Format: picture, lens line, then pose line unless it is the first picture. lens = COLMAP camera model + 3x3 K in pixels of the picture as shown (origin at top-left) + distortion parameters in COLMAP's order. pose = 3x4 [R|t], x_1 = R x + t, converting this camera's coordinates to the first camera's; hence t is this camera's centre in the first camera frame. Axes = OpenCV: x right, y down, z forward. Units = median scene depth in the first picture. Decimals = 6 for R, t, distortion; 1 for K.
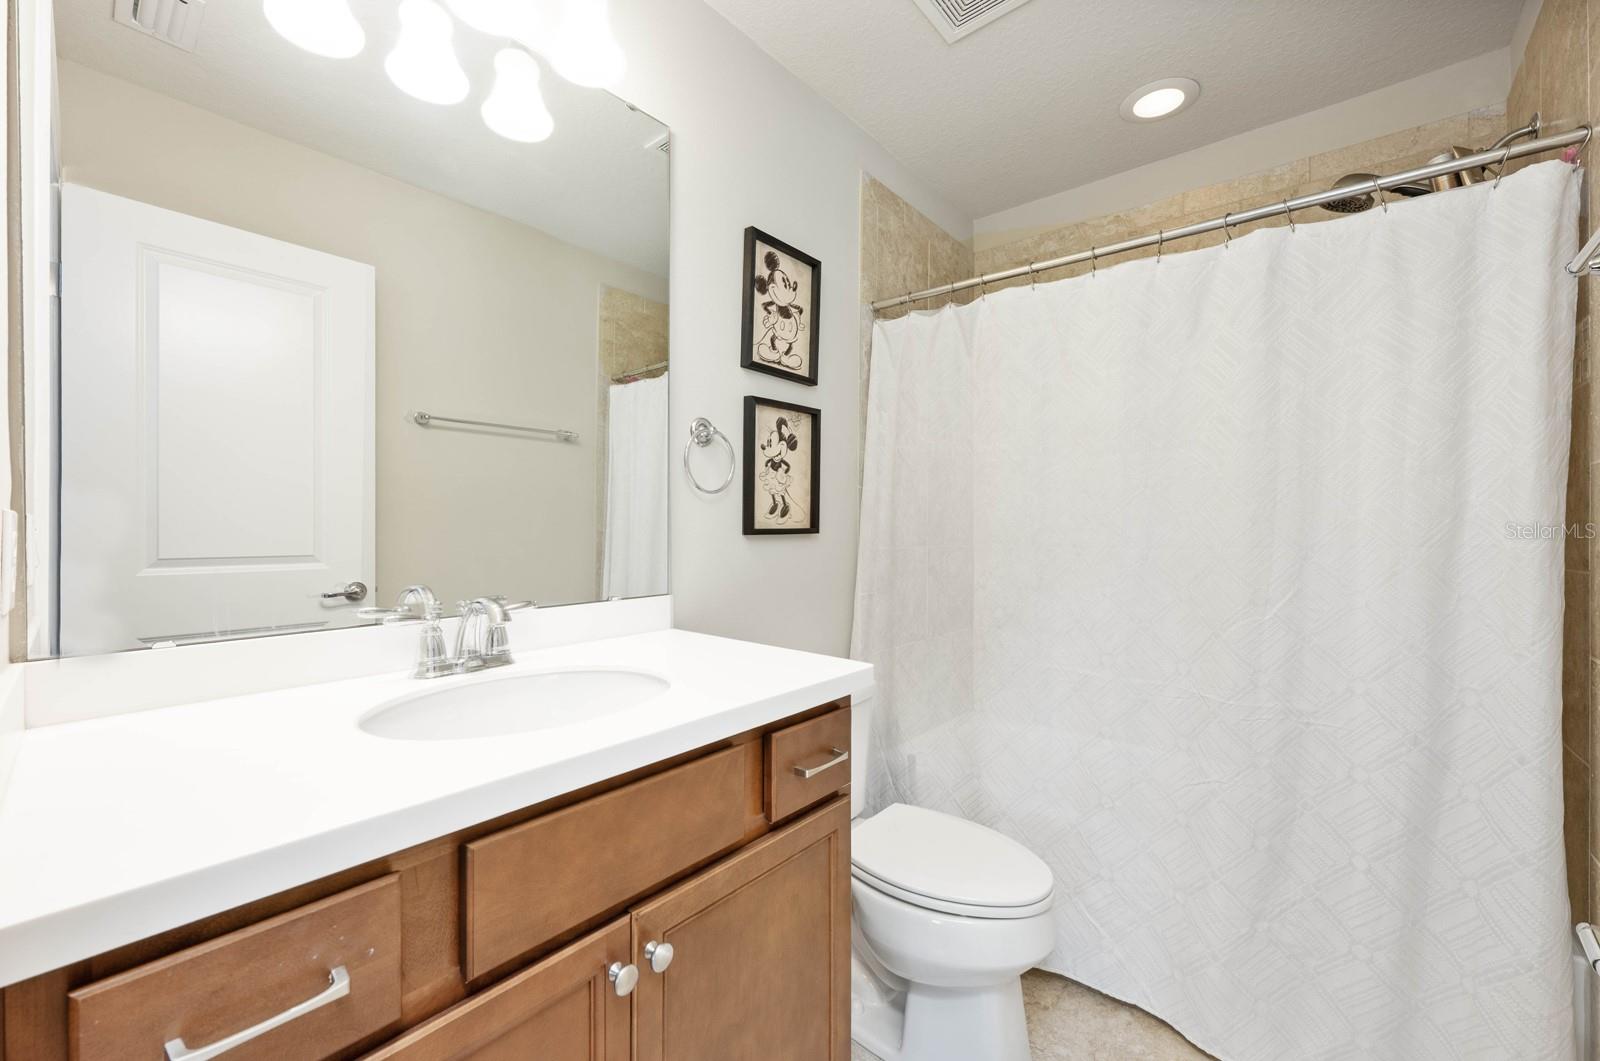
lens RADIAL K [[635.1, 0, 805.9], [0, 635.1, 526.5], [0, 0, 1]] dist [0.001931, -0.000046]
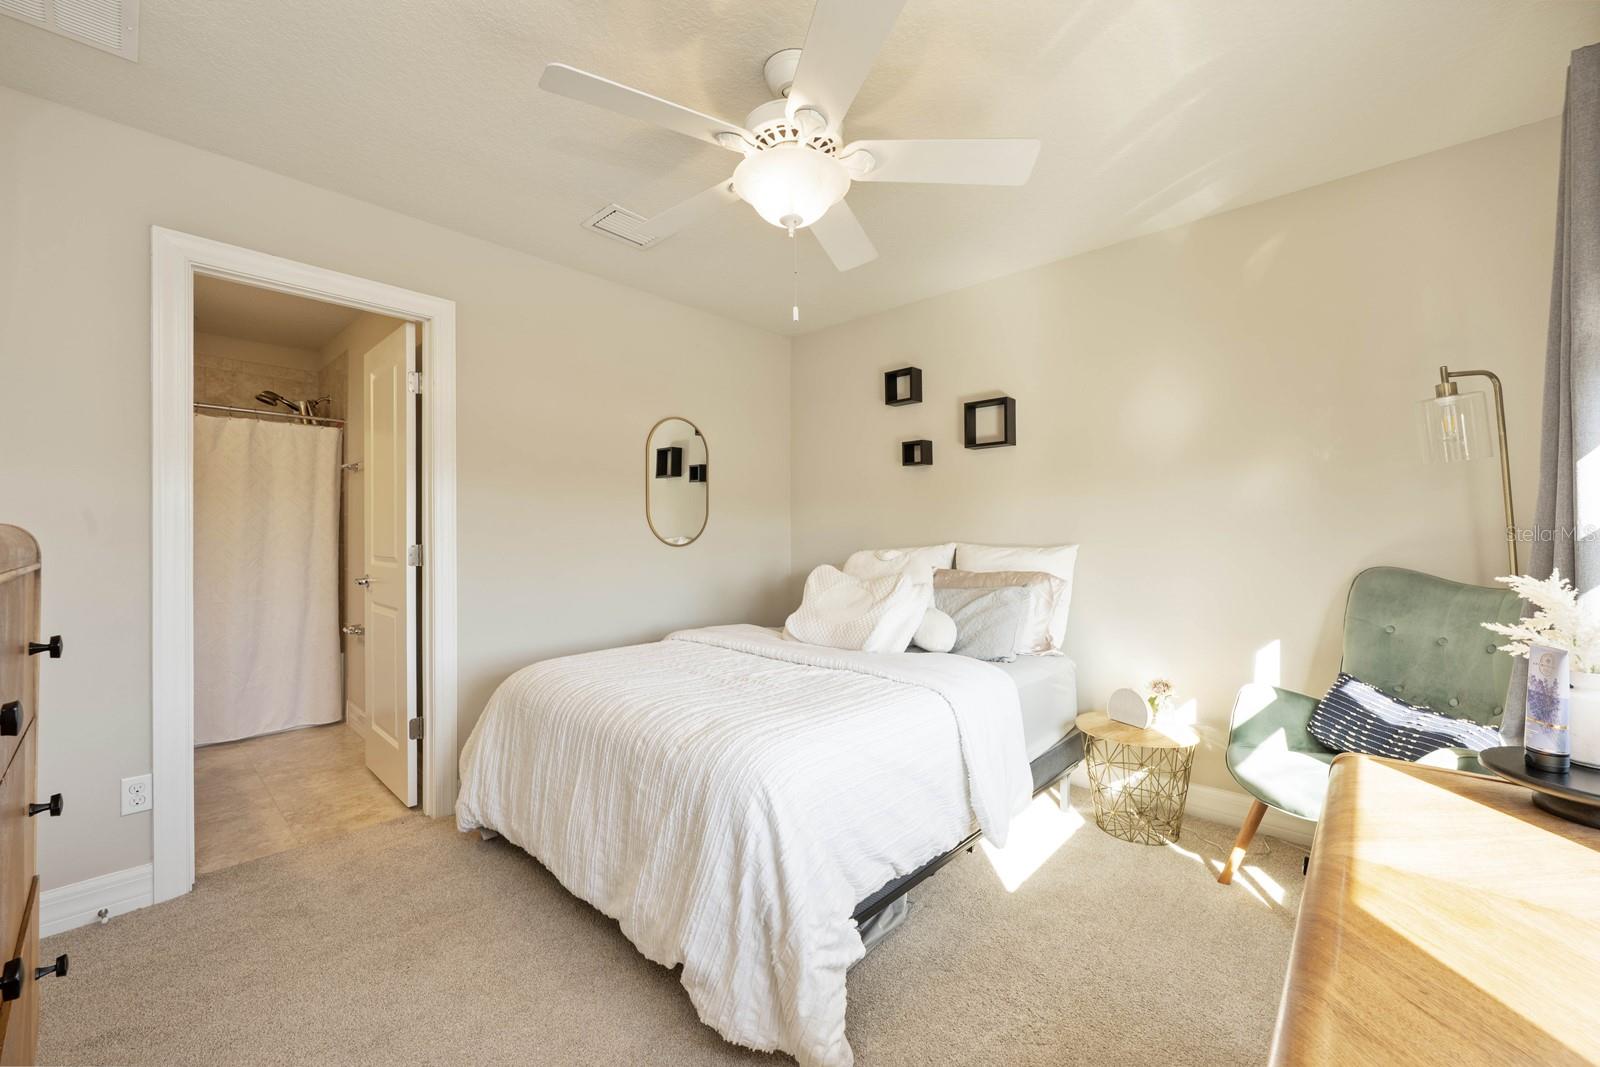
lens RADIAL K [[635.7, 0, 803.4], [0, 635.7, 531.4], [0, 0, 1]] dist [-0.000410, 0.000462]
pose [[0.034766, -0.001822, 0.999394, -1.918134], [0.003471, 0.999993, 0.001702, -0.005867], [-0.999389, 0.003410, 0.034772, -1.447110]]
